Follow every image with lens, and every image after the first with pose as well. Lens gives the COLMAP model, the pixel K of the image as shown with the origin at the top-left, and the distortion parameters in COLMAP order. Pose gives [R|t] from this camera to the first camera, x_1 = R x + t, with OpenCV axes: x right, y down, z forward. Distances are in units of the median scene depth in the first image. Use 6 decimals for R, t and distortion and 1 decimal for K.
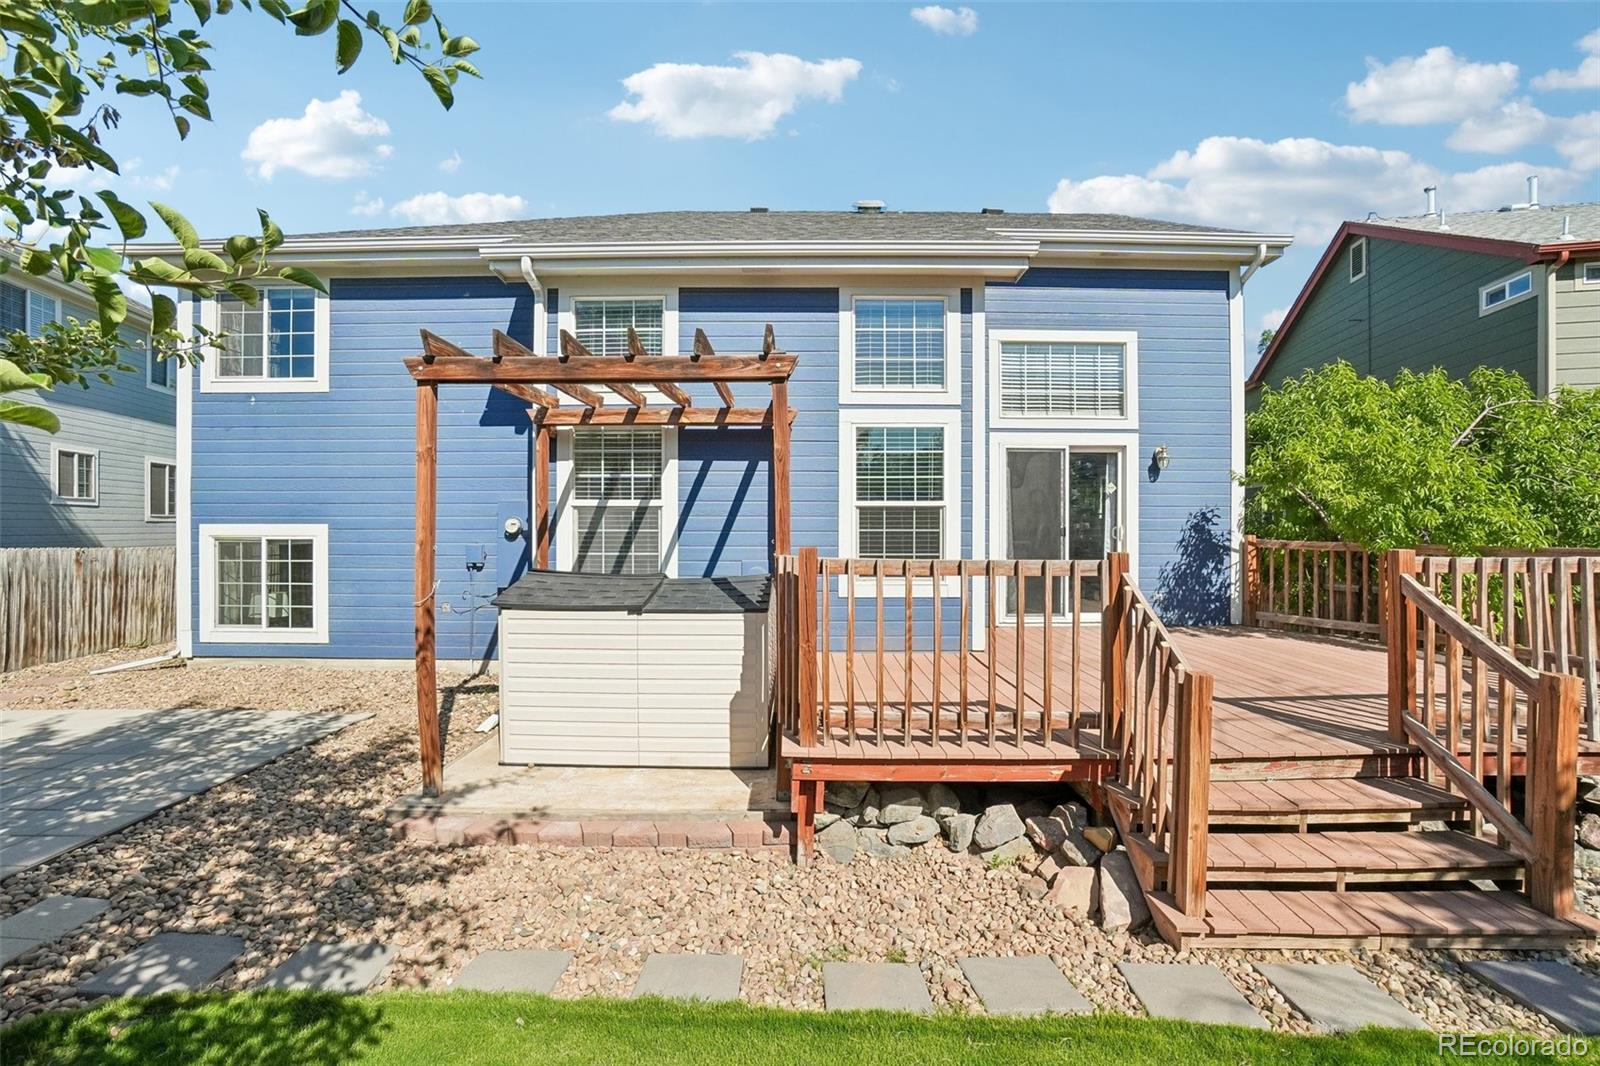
lens RADIAL K [[715.2, 0, 811.1], [0, 715.2, 524.8], [0, 0, 1]] dist [-0.047951, 0.011453]
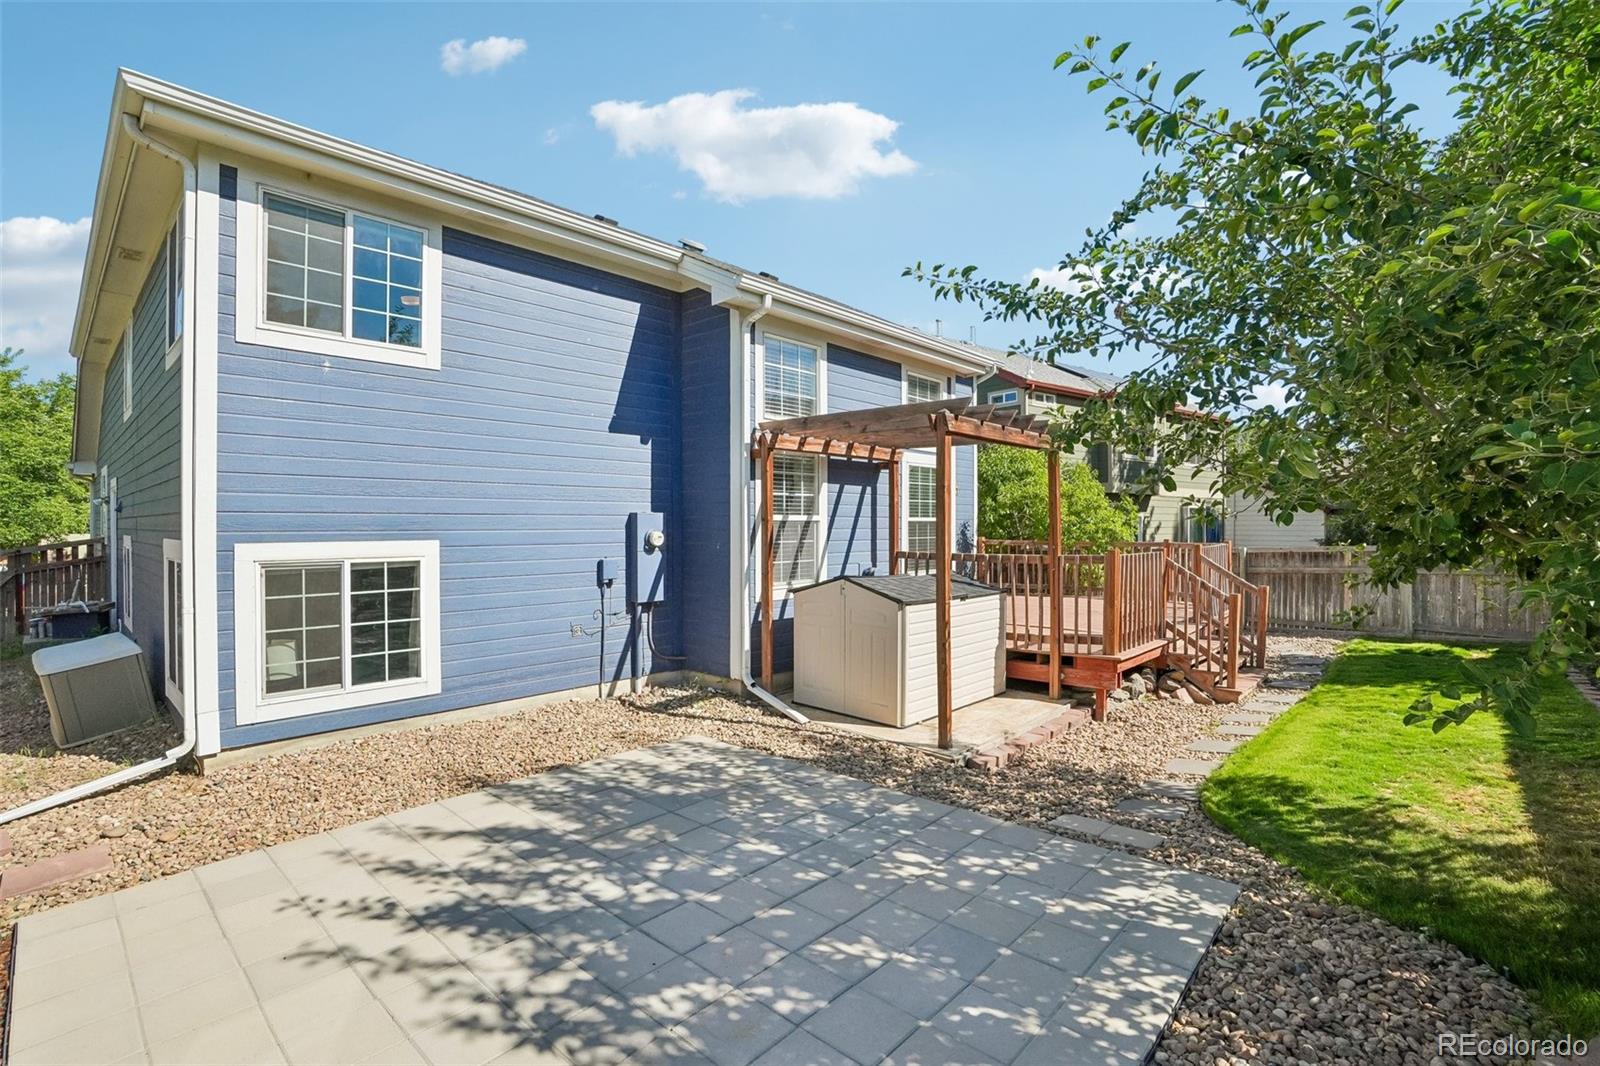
lens RADIAL K [[715.2, 0, 800.5], [0, 715.2, 528.0], [0, 0, 1]] dist [-0.047951, 0.011453]
pose [[0.683980, -0.005777, 0.729478, -0.988803], [0.004634, 0.999983, 0.003573, -0.015649], [-0.729486, 0.000937, 0.683995, 0.170736]]
